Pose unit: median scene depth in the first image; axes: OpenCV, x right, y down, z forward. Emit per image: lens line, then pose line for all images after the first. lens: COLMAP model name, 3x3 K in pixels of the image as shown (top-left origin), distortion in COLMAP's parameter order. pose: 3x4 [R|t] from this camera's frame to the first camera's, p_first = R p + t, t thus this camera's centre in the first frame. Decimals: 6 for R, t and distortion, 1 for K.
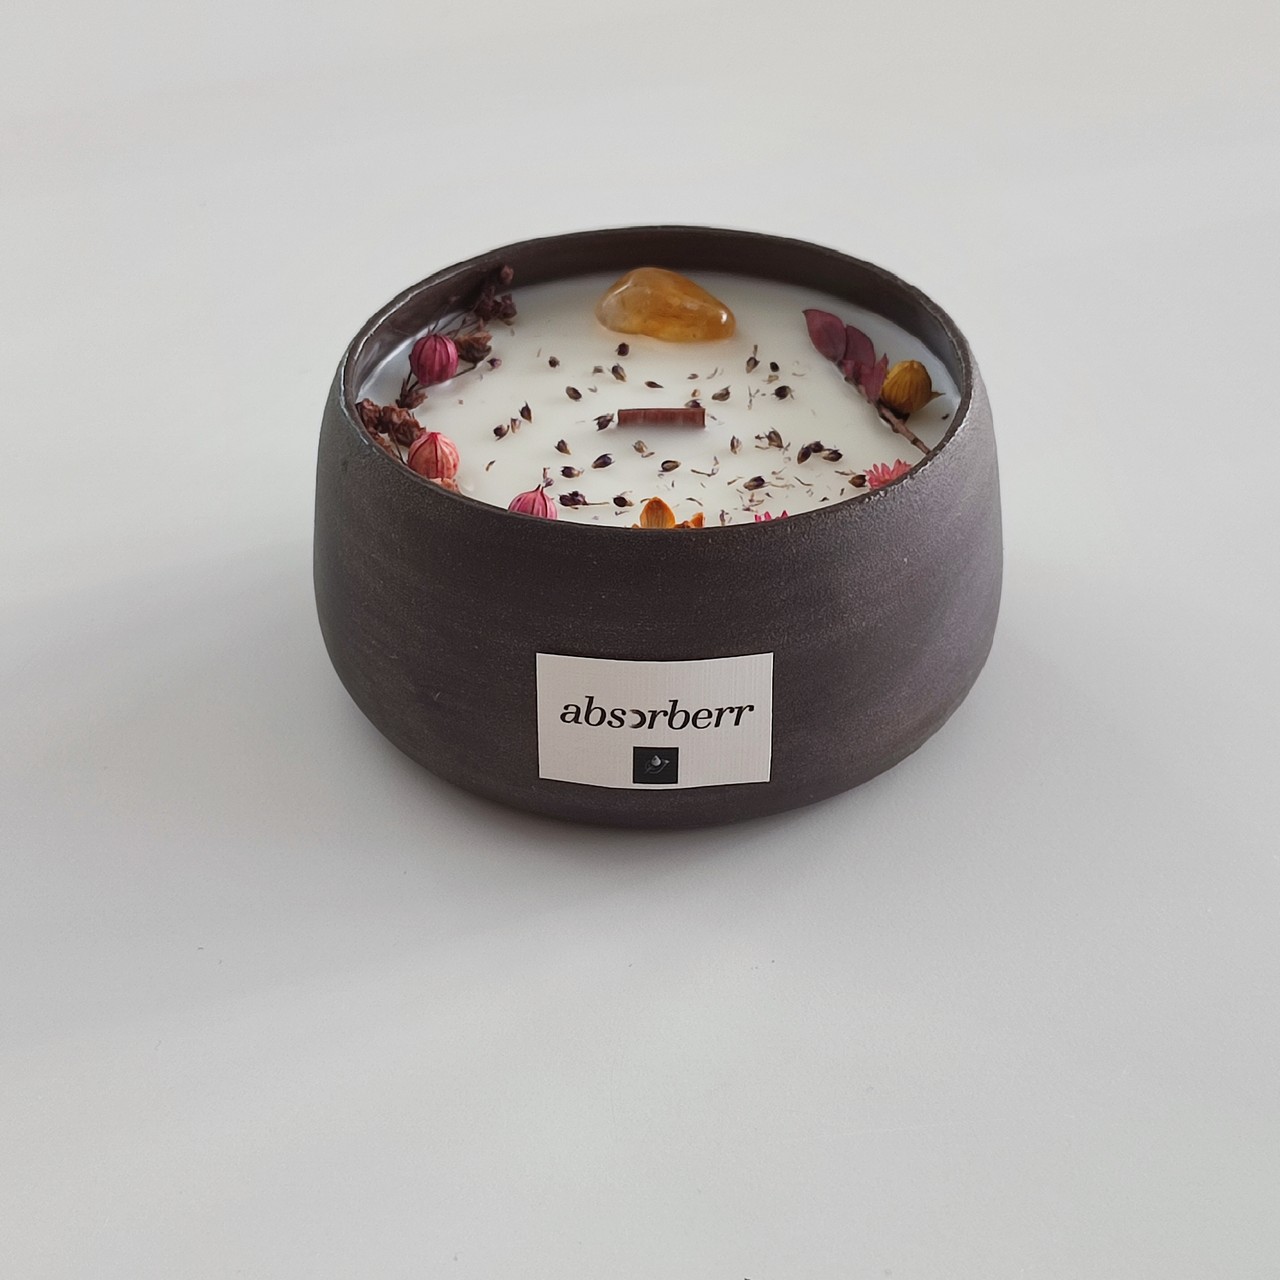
lens RADIAL K [[2644.3, 0, 628.0], [0, 2644.3, 649.2], [0, 0, 1]] dist [0.319546, -3.456210]
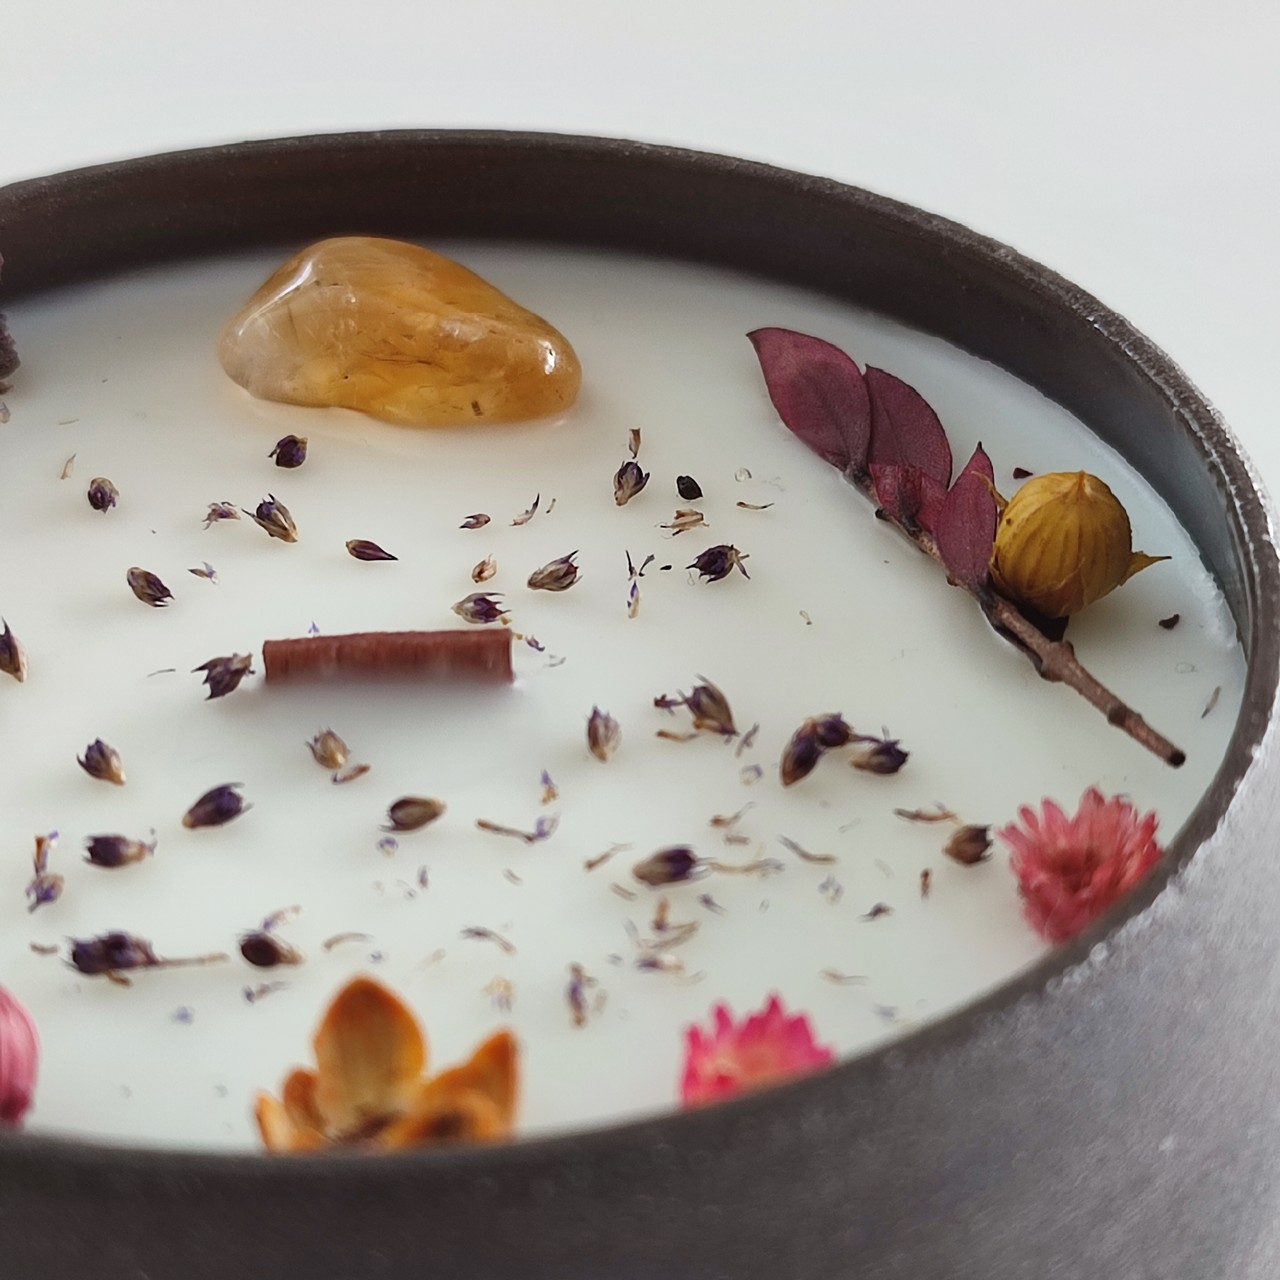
lens RADIAL K [[2742.1, 0, 636.5], [0, 2742.1, 640.9], [0, 0, 1]] dist [0.246656, -2.470911]
pose [[0.996859, -0.041030, 0.067737, 0.021316], [0.040575, 0.999144, 0.008081, -0.092951], [-0.068011, -0.005307, 0.997670, 0.643297]]
